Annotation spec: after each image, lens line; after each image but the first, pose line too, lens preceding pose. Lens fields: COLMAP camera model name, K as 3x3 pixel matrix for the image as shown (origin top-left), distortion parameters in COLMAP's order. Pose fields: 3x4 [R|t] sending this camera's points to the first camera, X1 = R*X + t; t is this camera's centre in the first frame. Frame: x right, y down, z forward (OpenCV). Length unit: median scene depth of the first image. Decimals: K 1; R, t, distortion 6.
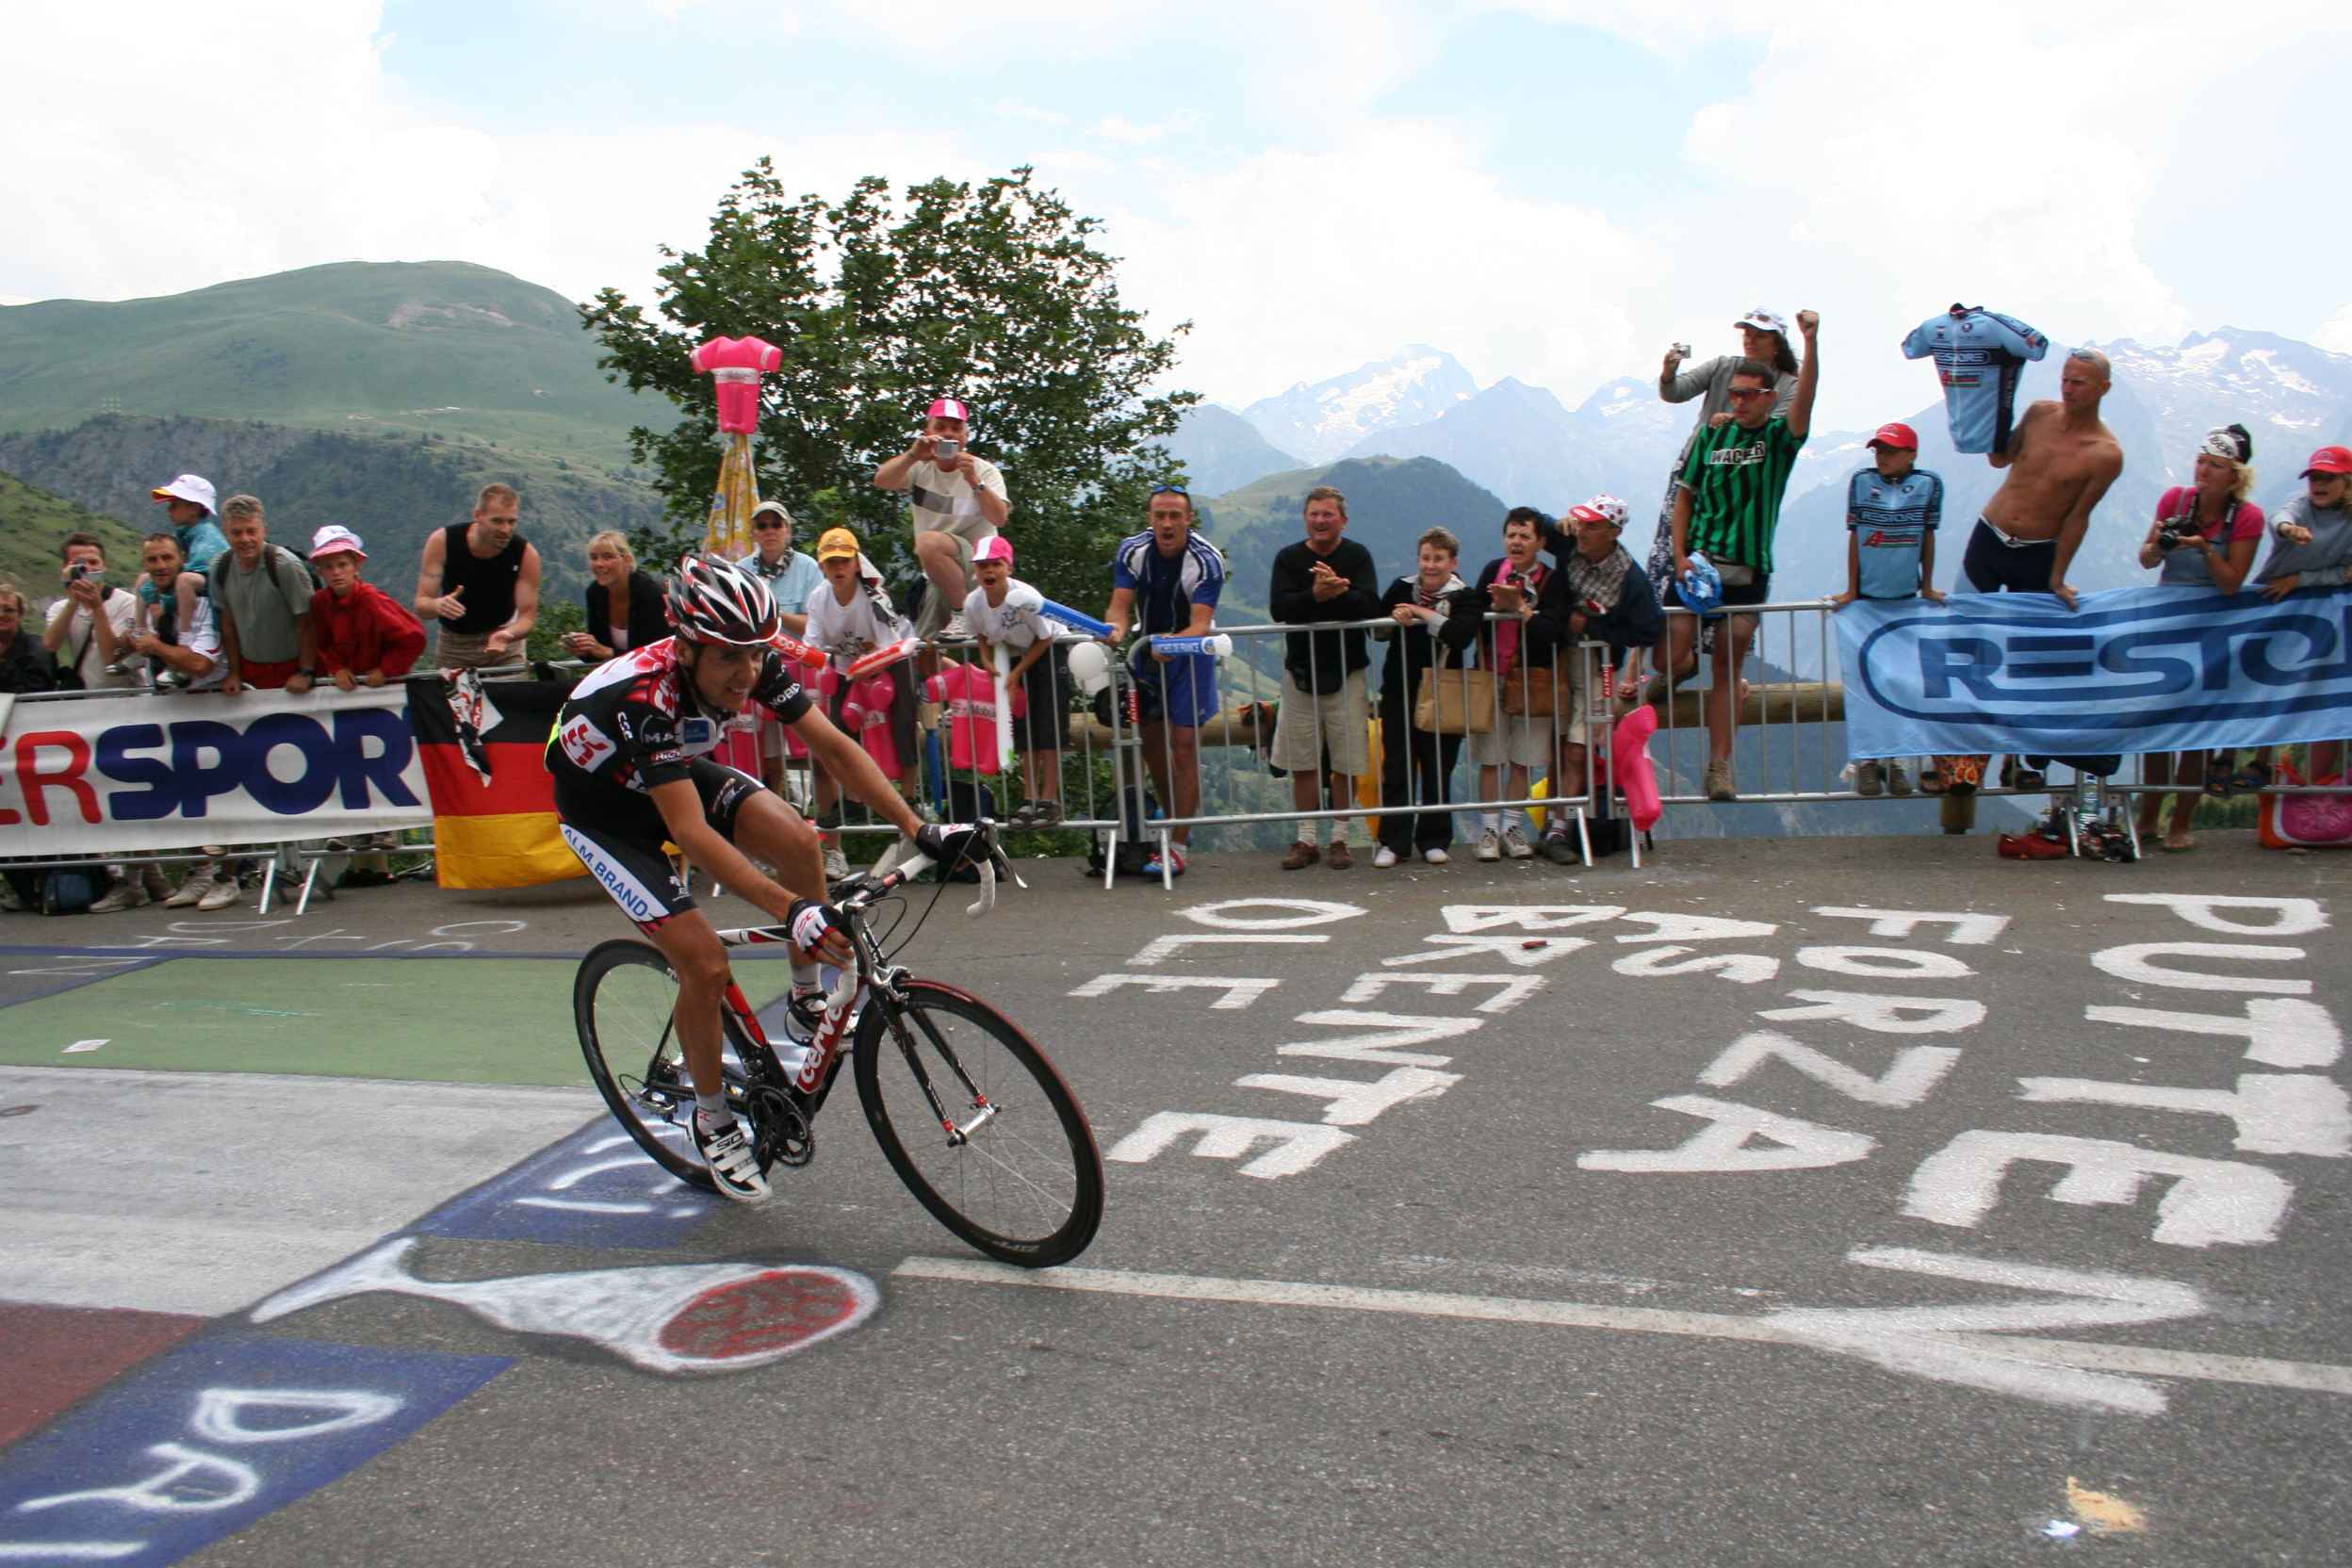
lens RADIAL K [[1969.5, 0, 1157.7], [0, 1969.5, 808.2], [0, 0, 1]] dist [-0.157071, 0.130531]
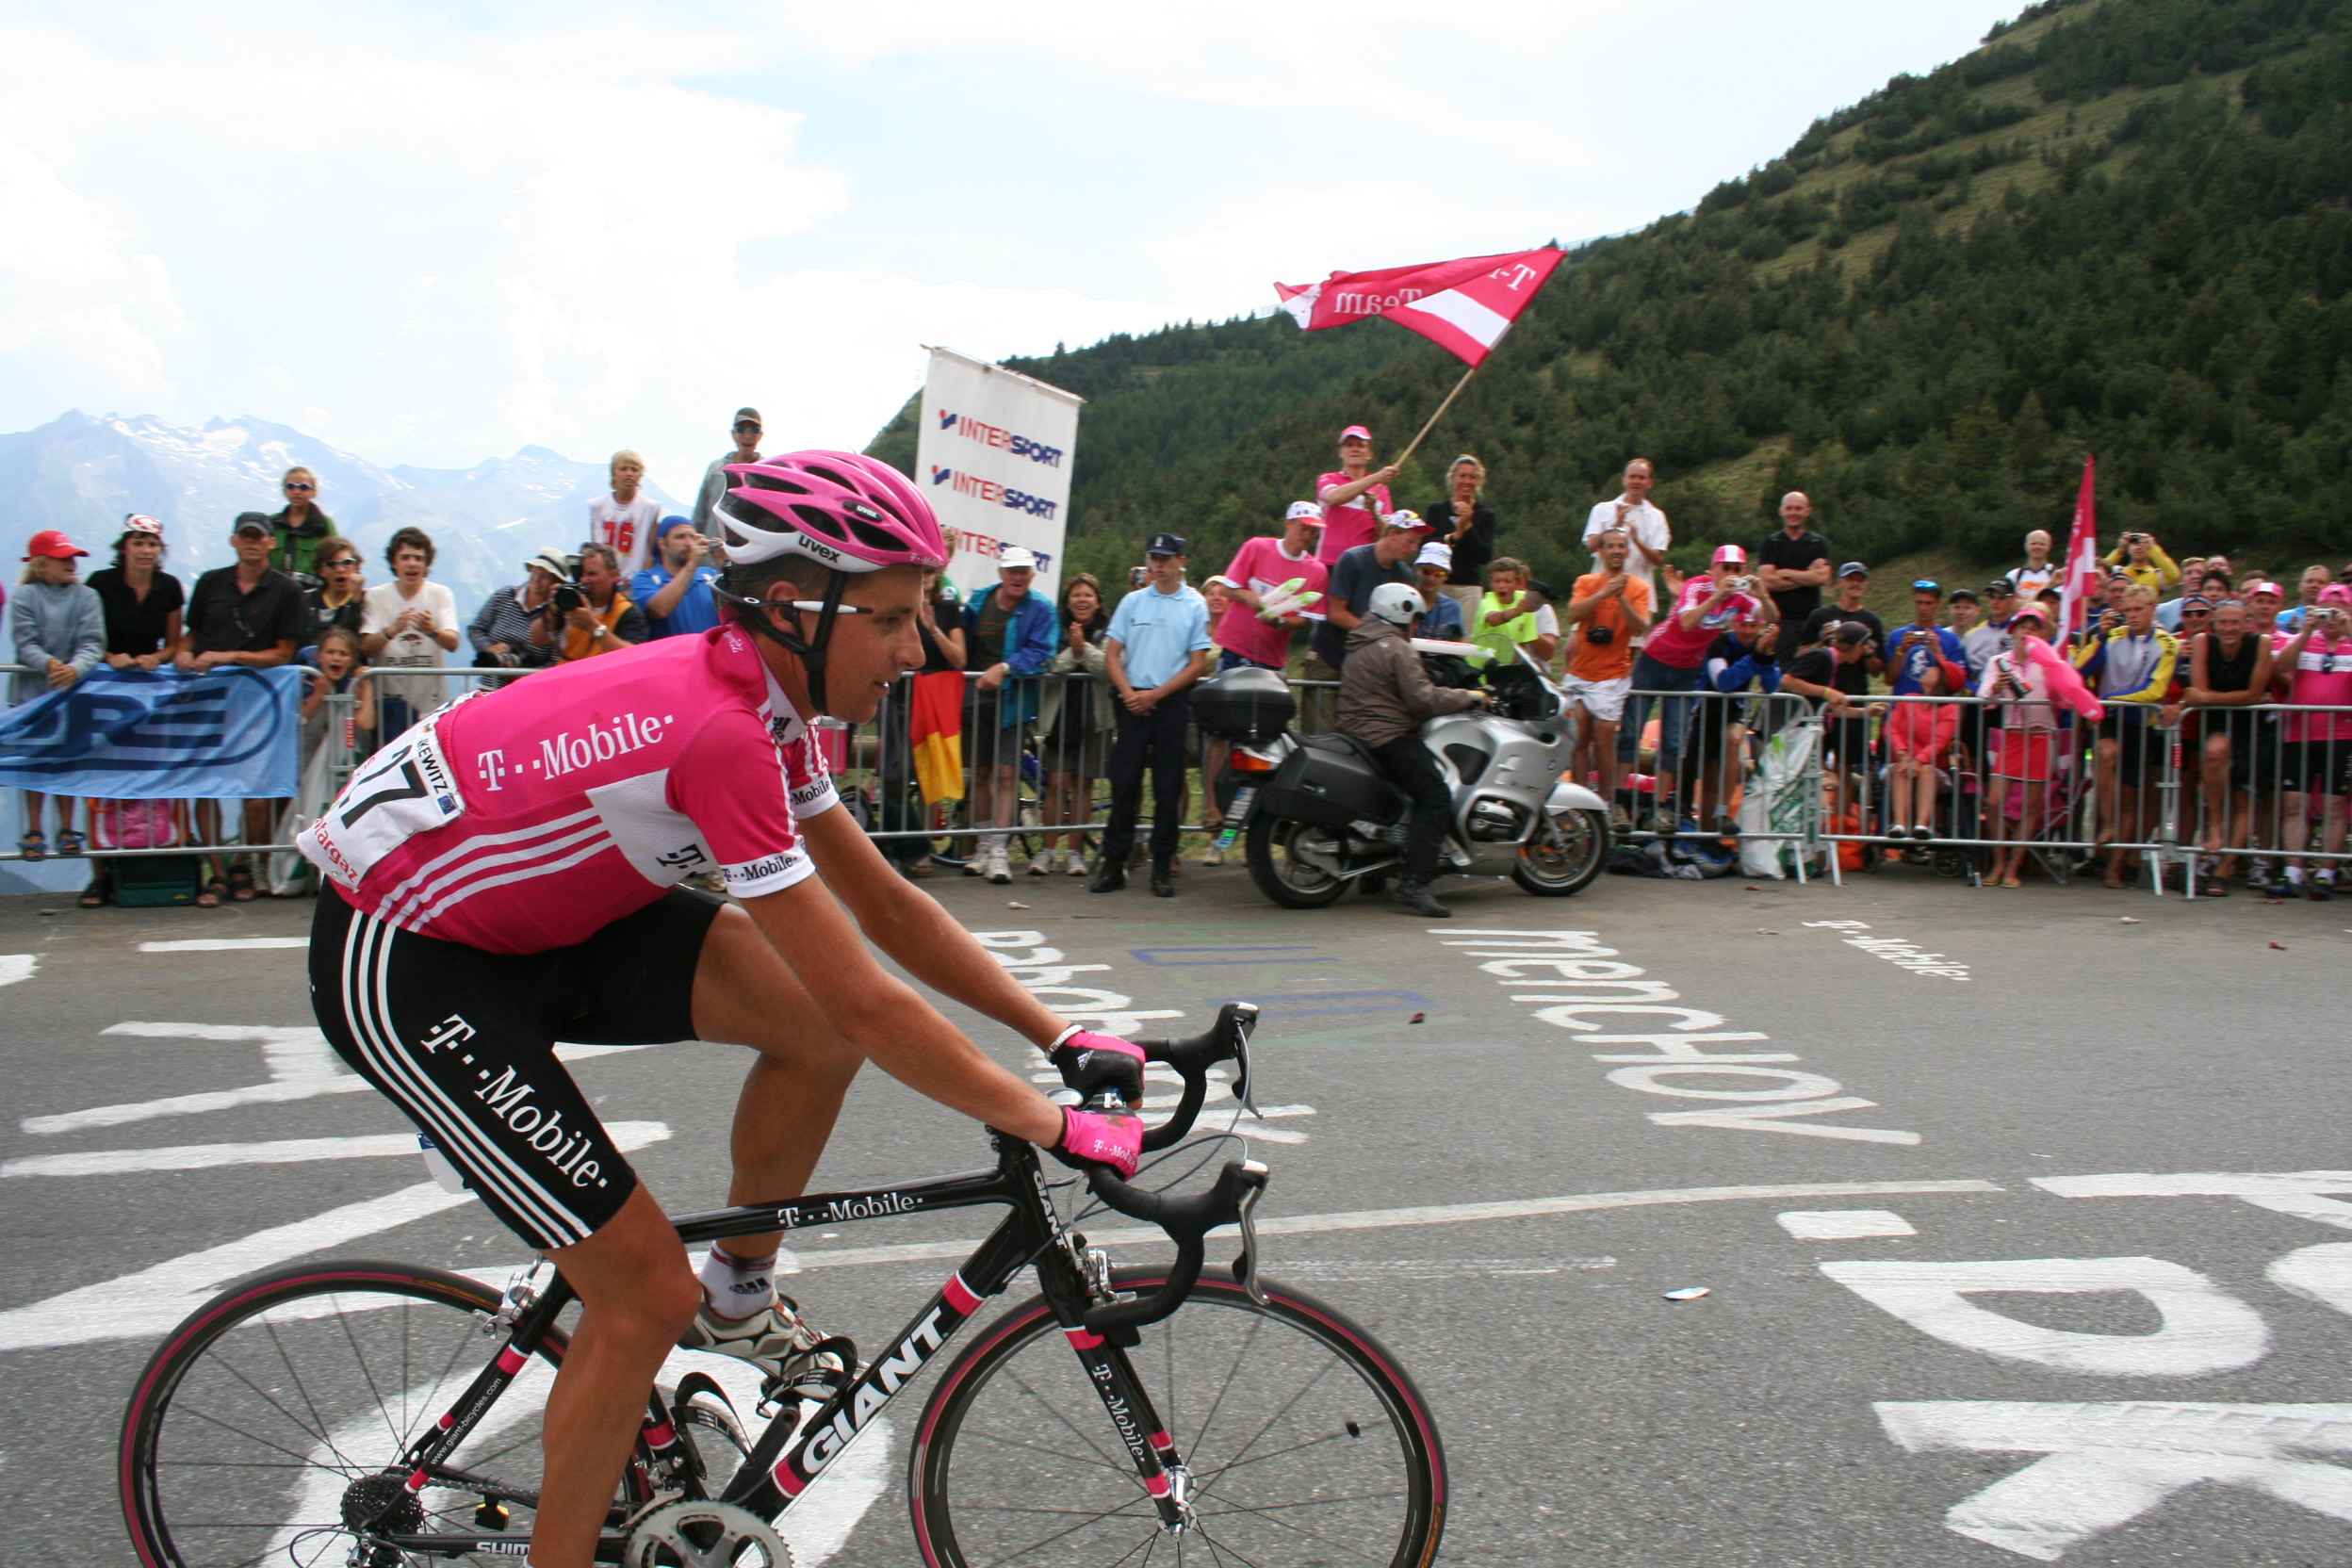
lens RADIAL K [[1969.5, 0, 1164.5], [0, 1969.5, 822.5], [0, 0, 1]] dist [-0.157071, 0.130531]
pose [[0.580314, -0.018173, 0.814190, 0.112511], [0.044523, 0.998964, -0.009437, 0.012524], [-0.813175, 0.041727, 0.580522, -0.176984]]
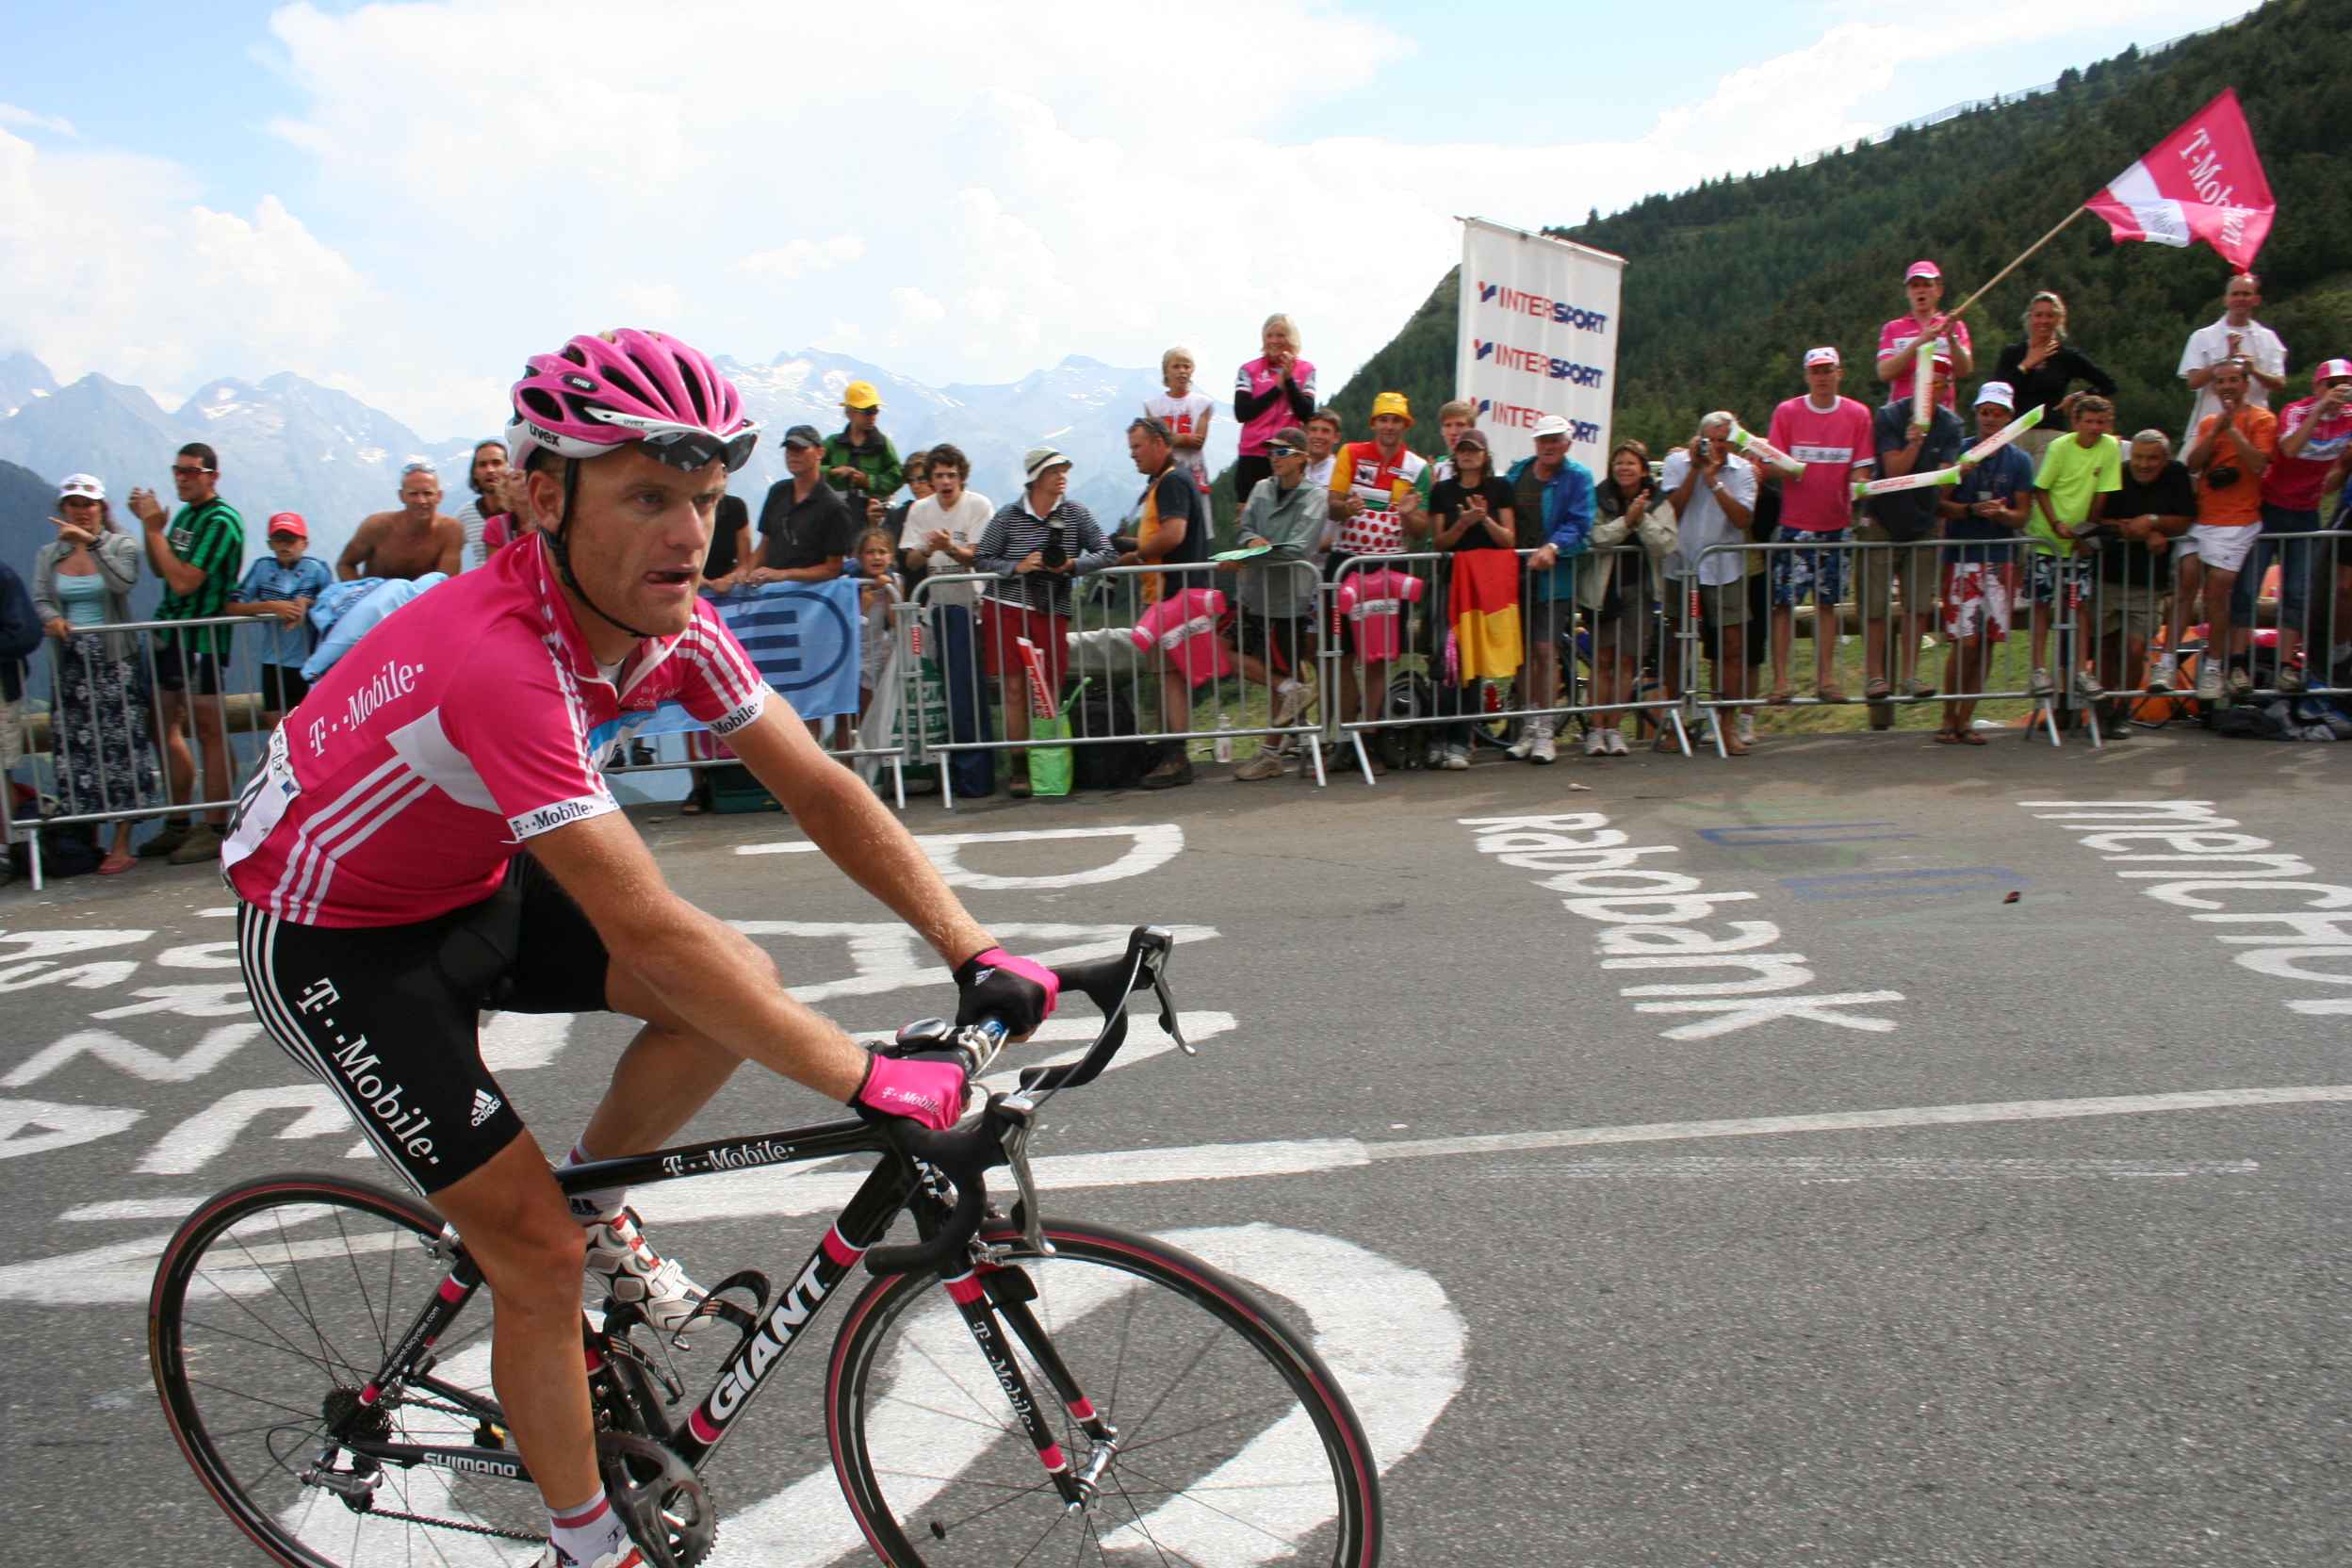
lens RADIAL K [[1969.5, 0, 1162.2], [0, 1969.5, 825.7], [0, 0, 1]] dist [-0.157071, 0.130531]
pose [[0.780902, -0.081220, 0.619350, 0.123699], [0.077604, 0.996444, 0.032825, 0.013470], [-0.619814, 0.022431, 0.784428, -0.160766]]
